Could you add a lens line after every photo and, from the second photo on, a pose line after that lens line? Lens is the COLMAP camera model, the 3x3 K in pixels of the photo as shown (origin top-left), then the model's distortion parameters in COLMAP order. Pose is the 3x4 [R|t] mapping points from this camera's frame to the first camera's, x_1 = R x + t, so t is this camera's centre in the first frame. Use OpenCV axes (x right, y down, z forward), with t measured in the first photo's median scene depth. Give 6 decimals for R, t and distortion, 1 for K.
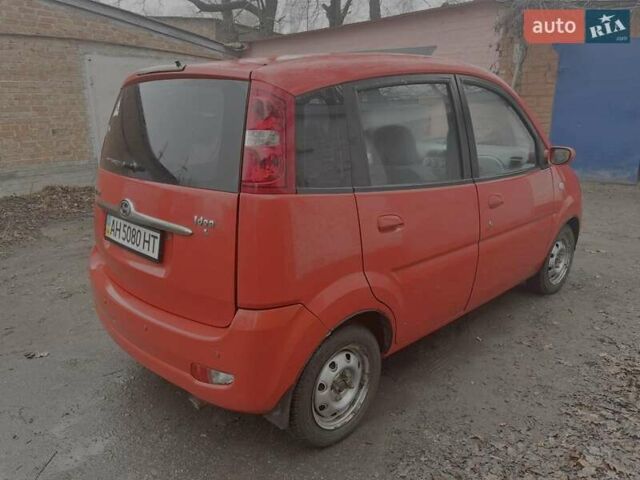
lens RADIAL K [[474.6, 0, 320.0], [0, 474.6, 240.0], [0, 0, 1]] dist [0.091429, -0.121097]
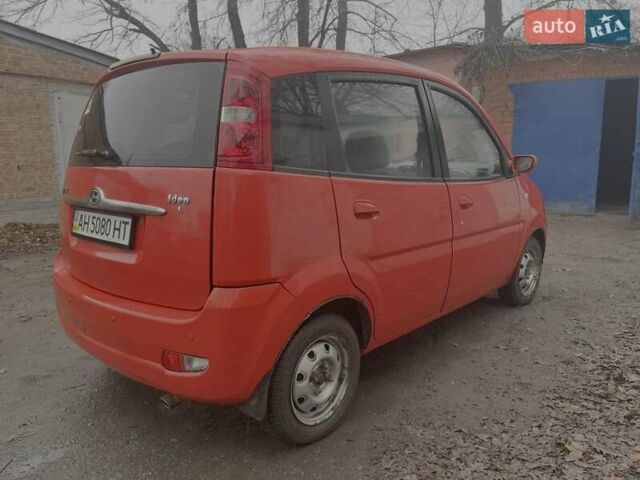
lens RADIAL K [[474.6, 0, 320.0], [0, 474.6, 240.0], [0, 0, 1]] dist [0.091429, -0.121097]
pose [[0.997969, -0.012727, 0.062416, -0.012464], [0.019157, 0.994442, -0.103524, 0.121739], [-0.060752, 0.104510, 0.992667, 0.014434]]
